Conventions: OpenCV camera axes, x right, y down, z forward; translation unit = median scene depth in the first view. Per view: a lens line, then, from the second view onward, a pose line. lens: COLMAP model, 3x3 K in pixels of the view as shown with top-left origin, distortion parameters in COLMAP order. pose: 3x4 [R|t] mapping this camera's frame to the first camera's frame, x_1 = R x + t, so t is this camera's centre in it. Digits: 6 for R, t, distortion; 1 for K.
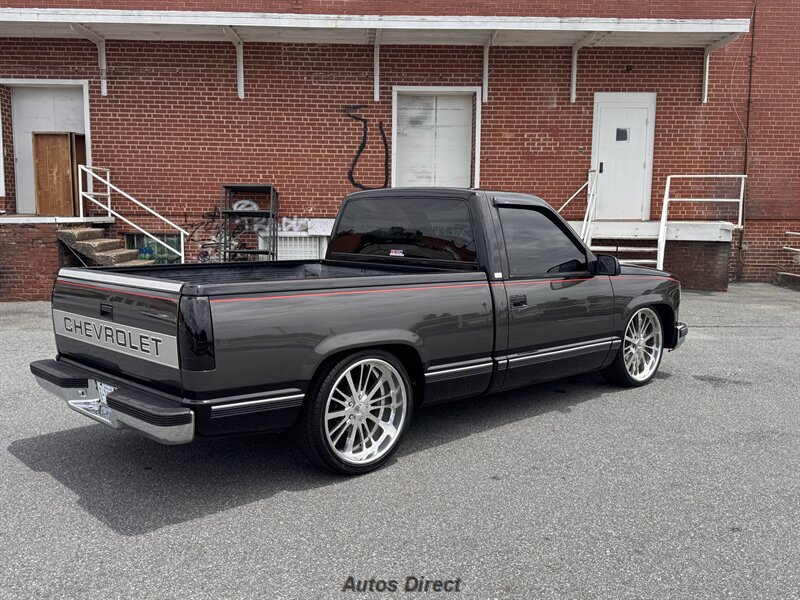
lens RADIAL K [[783.9, 0, 398.6], [0, 783.9, 304.9], [0, 0, 1]] dist [0.193646, -0.438911]
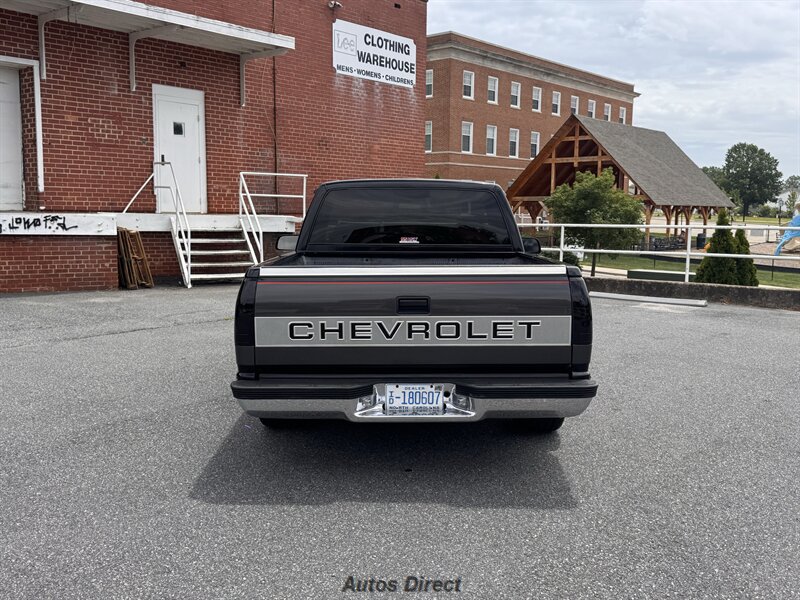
lens RADIAL K [[792.7, 0, 403.8], [0, 792.7, 297.4], [0, 0, 1]] dist [0.156775, -0.325365]
pose [[0.670211, -0.080121, 0.737833, -0.306505], [0.082915, 0.996015, 0.032841, -0.009685], [-0.737525, 0.039167, 0.674183, 0.109107]]
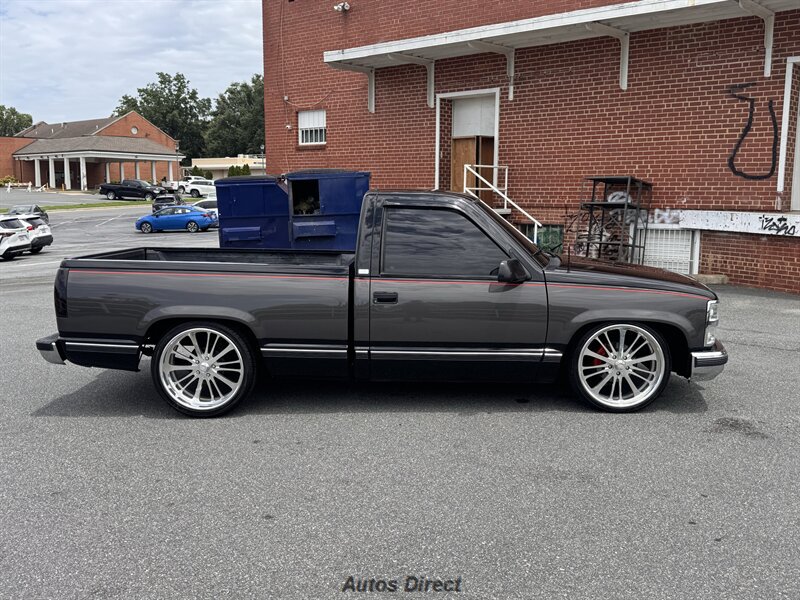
lens RADIAL K [[786.4, 0, 394.9], [0, 786.4, 301.9], [0, 0, 1]] dist [0.175858, -0.373251]
pose [[0.719174, 0.091688, -0.688754, 0.309210], [-0.083216, 0.995486, 0.045629, -0.016739], [0.689829, 0.024500, 0.723557, 0.084248]]
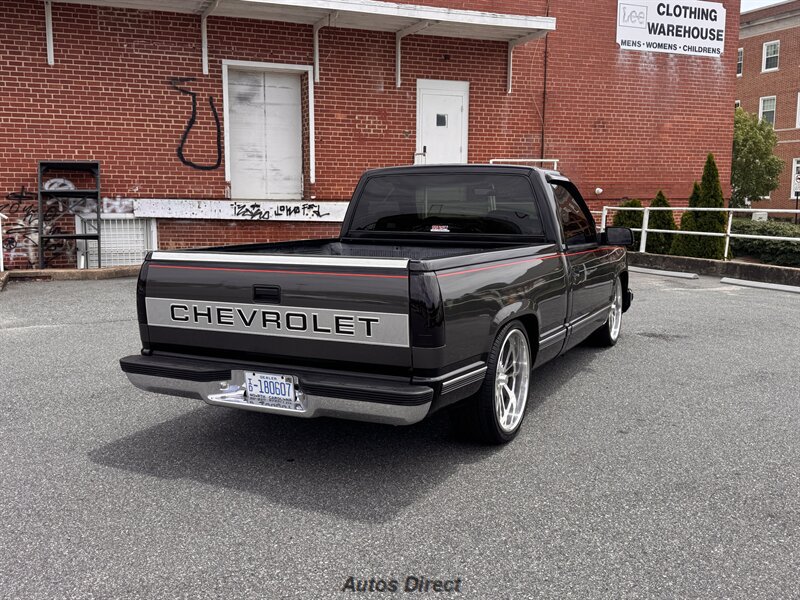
lens RADIAL K [[786.4, 0, 394.9], [0, 786.4, 301.9], [0, 0, 1]] dist [0.175858, -0.373251]
pose [[0.938323, -0.049487, 0.342200, -0.156130], [0.043643, 0.998740, 0.024761, 0.000045], [-0.342994, -0.008299, 0.939301, 0.024347]]
